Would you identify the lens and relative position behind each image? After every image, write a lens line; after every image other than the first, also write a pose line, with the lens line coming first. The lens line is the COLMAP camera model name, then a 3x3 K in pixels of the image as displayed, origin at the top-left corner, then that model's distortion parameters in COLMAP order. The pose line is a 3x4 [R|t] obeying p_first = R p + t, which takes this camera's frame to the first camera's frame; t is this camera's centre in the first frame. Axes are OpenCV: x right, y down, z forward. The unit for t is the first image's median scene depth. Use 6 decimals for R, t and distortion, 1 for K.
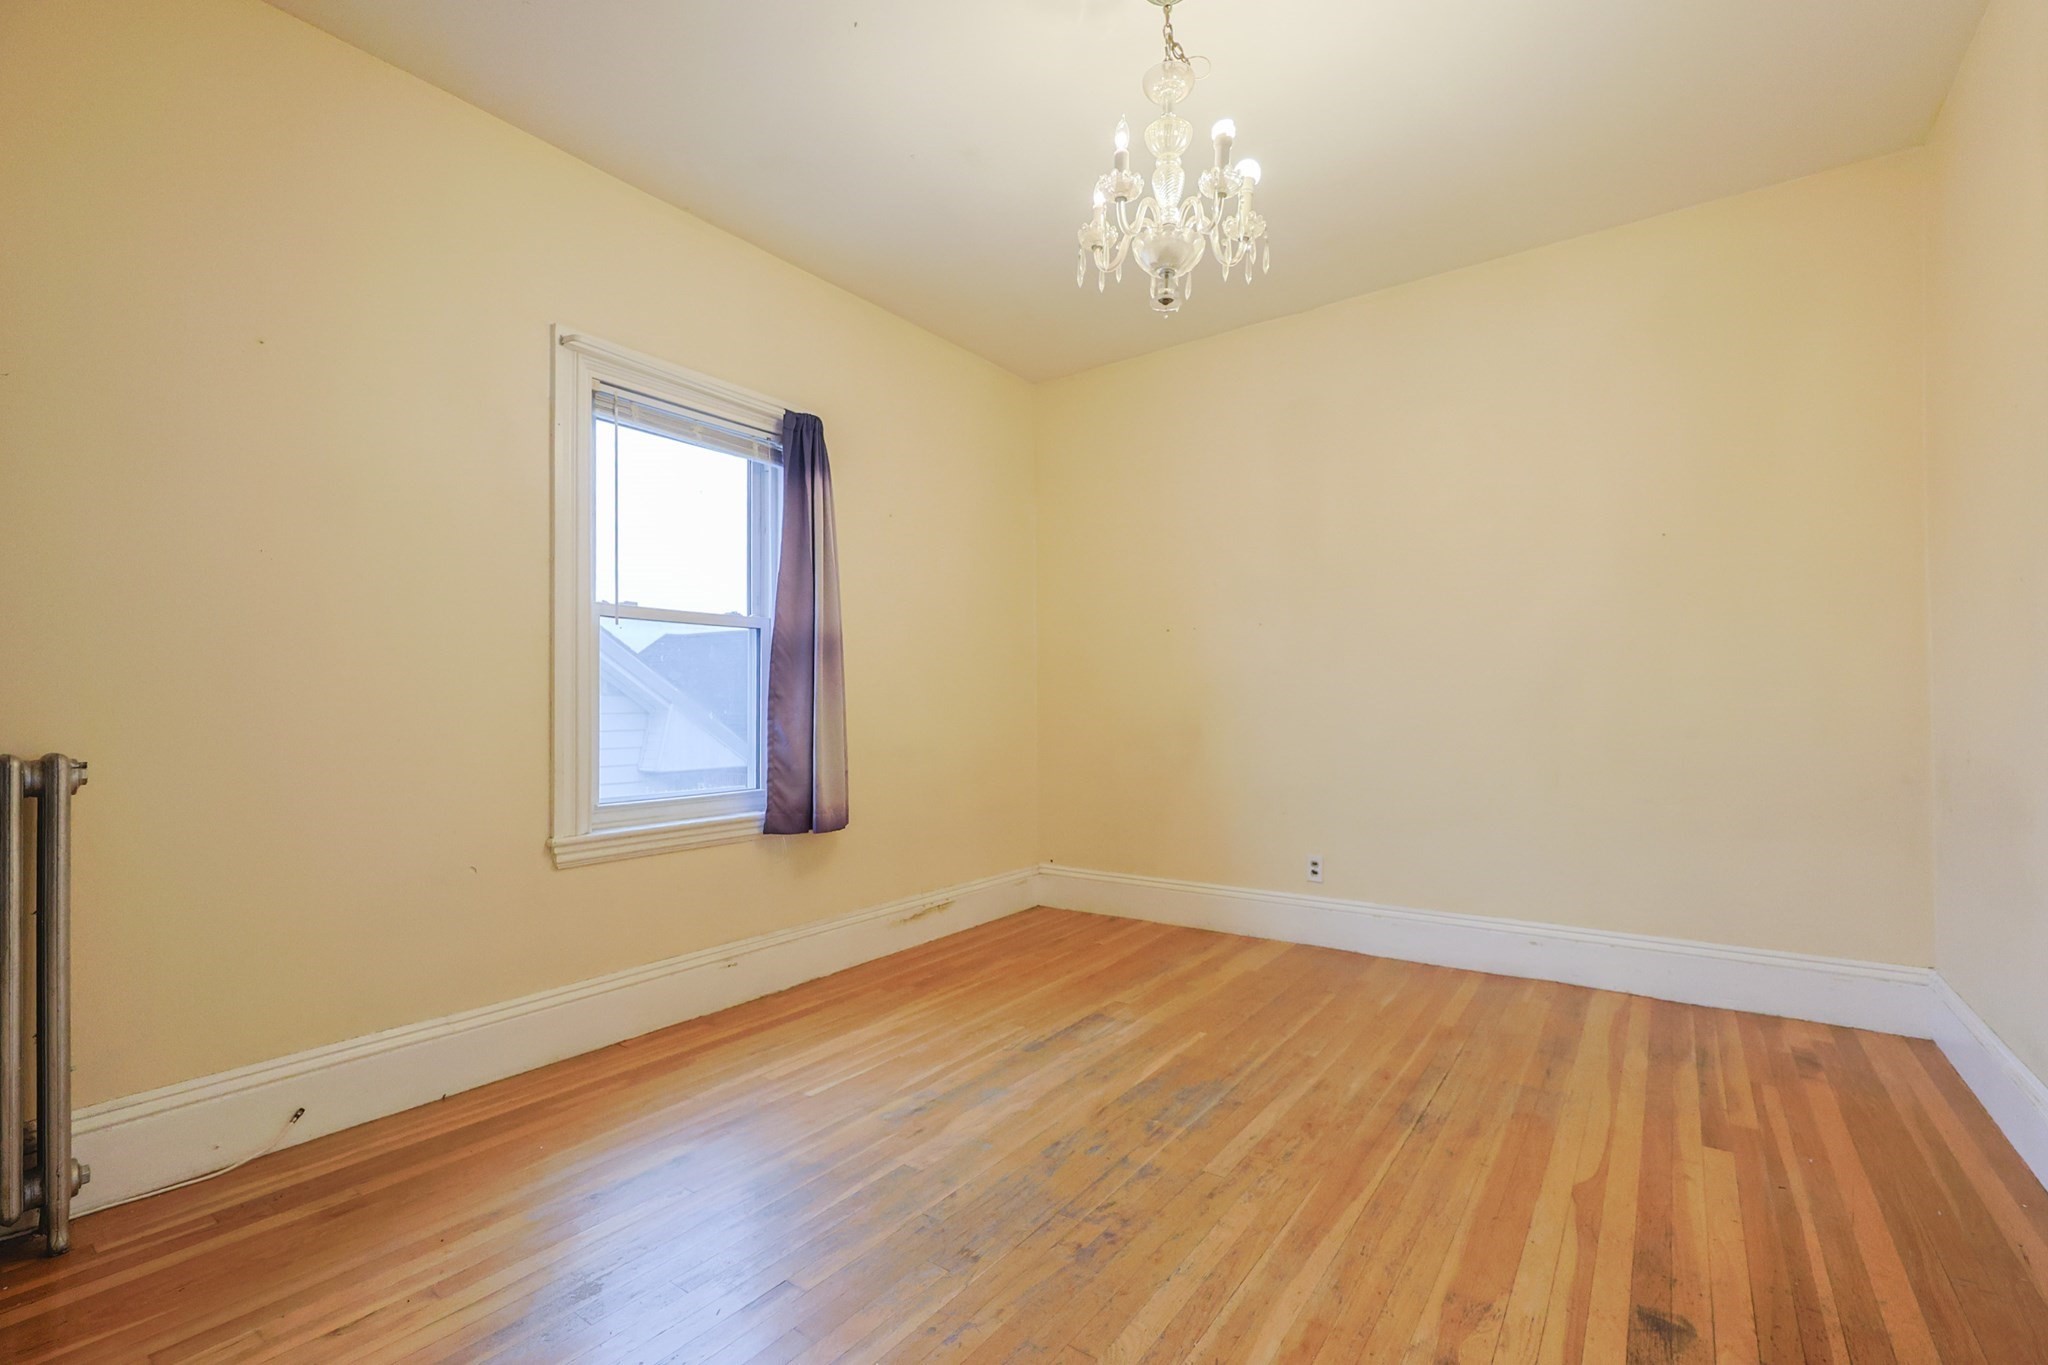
lens RADIAL K [[877.7, 0, 1037.9], [0, 877.7, 717.5], [0, 0, 1]] dist [0.001078, 0.000193]
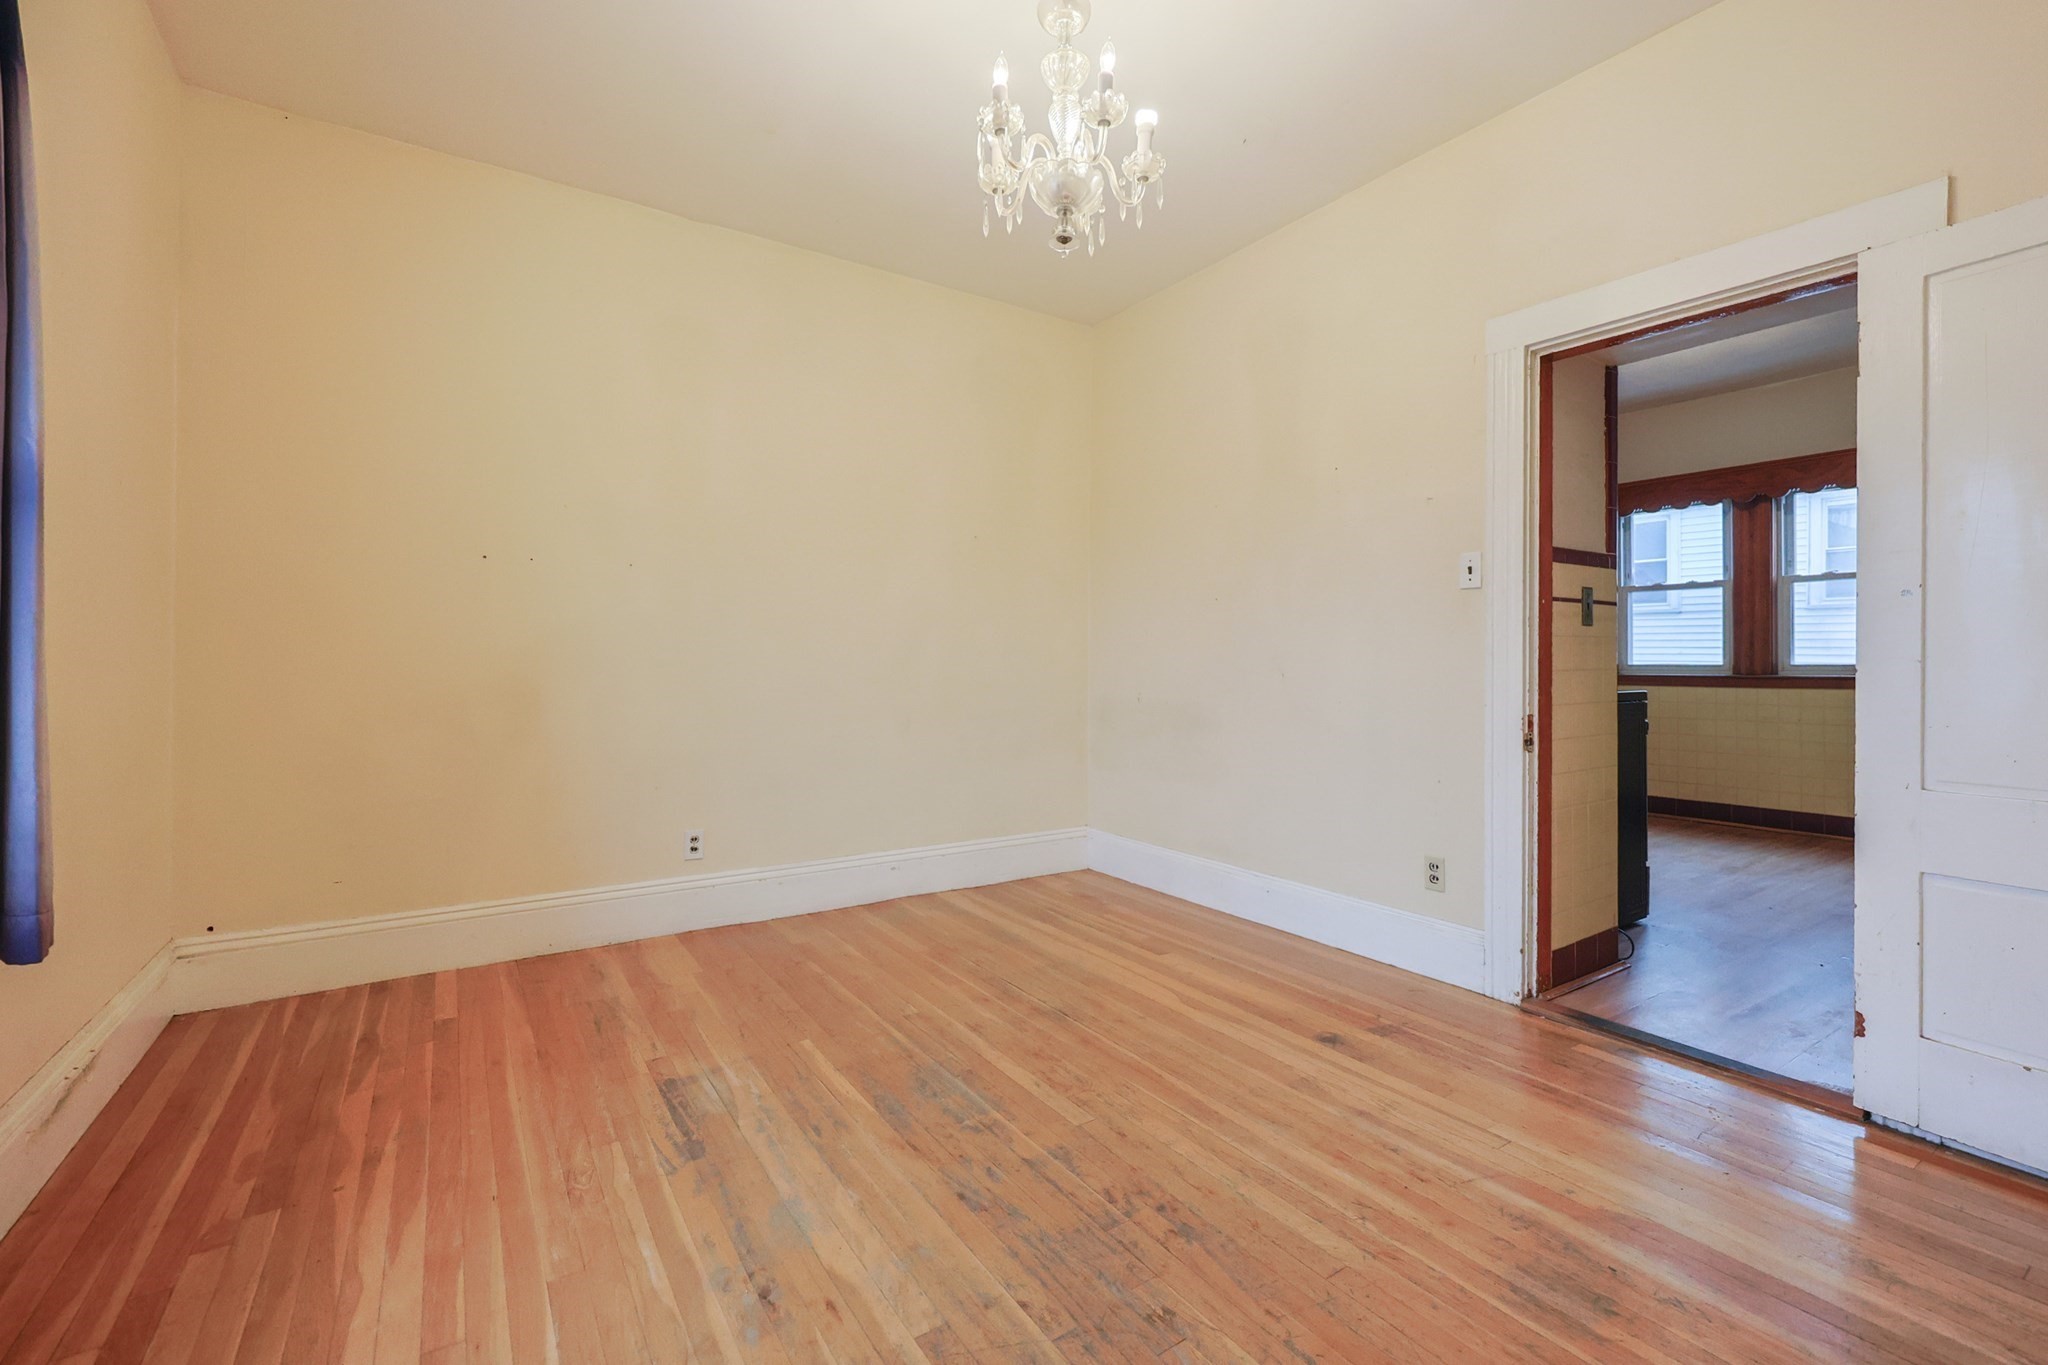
lens RADIAL K [[874.4, 0, 1024.0], [0, 874.4, 682.5], [0, 0, 1]] dist [0.000802, 0.000179]
pose [[0.358636, -0.008252, 0.933441, -0.598457], [0.004290, 0.999965, 0.007193, 0.001466], [-0.933468, 0.001425, 0.358659, 0.547326]]
